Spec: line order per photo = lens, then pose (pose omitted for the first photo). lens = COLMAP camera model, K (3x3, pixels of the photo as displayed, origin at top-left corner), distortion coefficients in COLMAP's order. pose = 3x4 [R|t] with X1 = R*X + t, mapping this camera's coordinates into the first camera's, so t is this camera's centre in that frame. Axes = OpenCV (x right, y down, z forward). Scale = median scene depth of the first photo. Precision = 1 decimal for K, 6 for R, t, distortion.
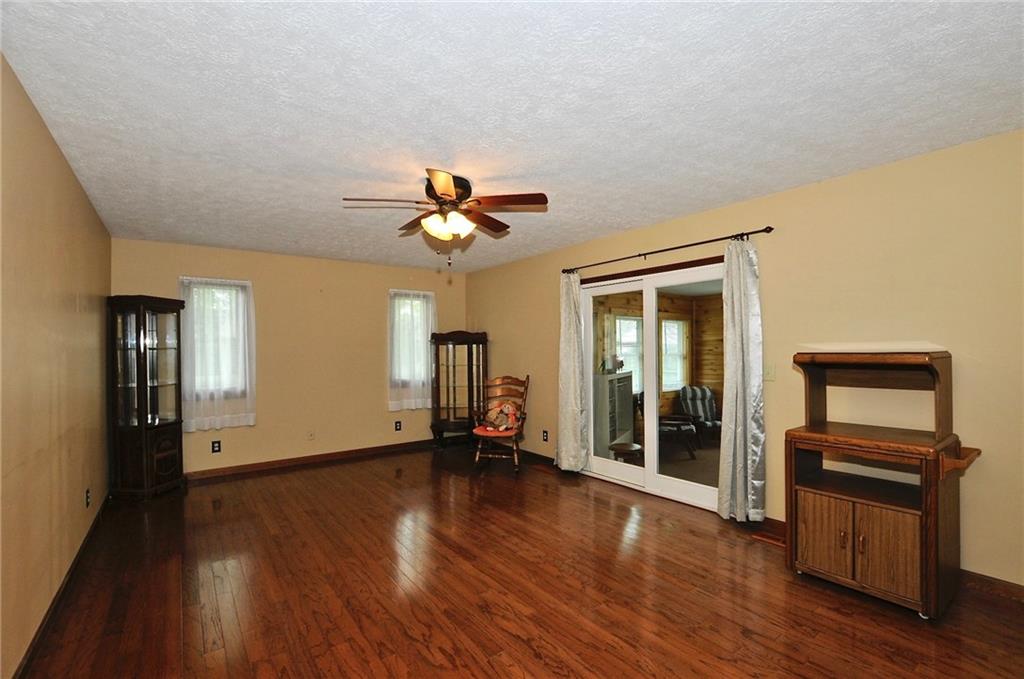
lens RADIAL K [[450.0, 0, 521.4], [0, 450.0, 344.4], [0, 0, 1]] dist [-0.033792, 0.004791]
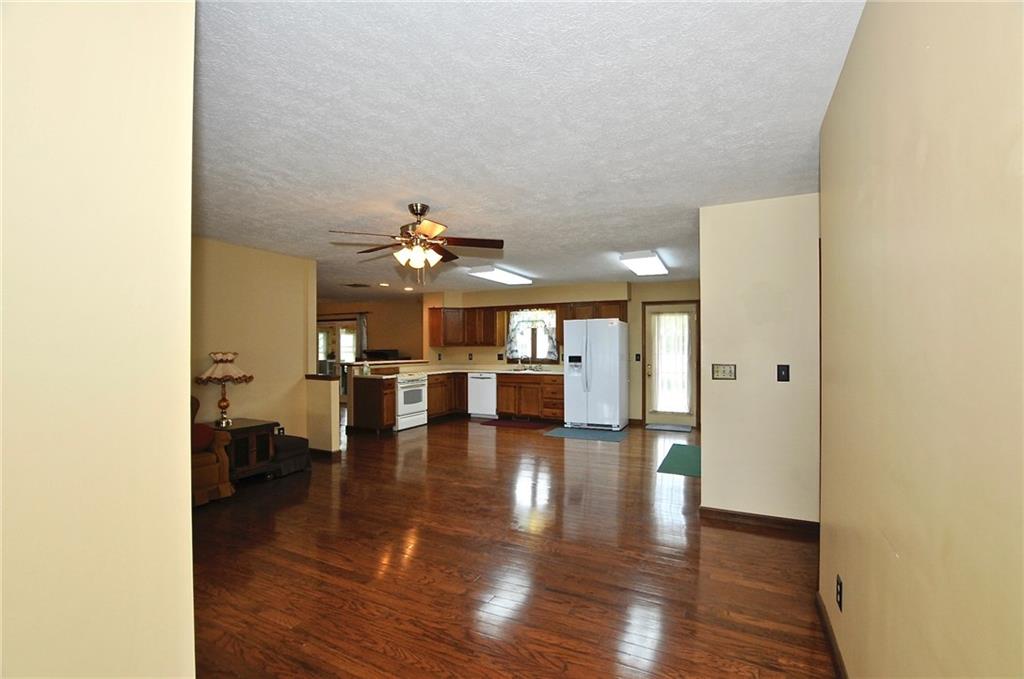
lens RADIAL K [[450.0, 0, 515.7], [0, 450.0, 344.2], [0, 0, 1]] dist [-0.033792, 0.004791]
pose [[0.900851, 0.012492, 0.433949, 0.087522], [-0.009767, 0.999916, -0.008509, -0.006556], [-0.434018, 0.003426, 0.900897, -1.922481]]
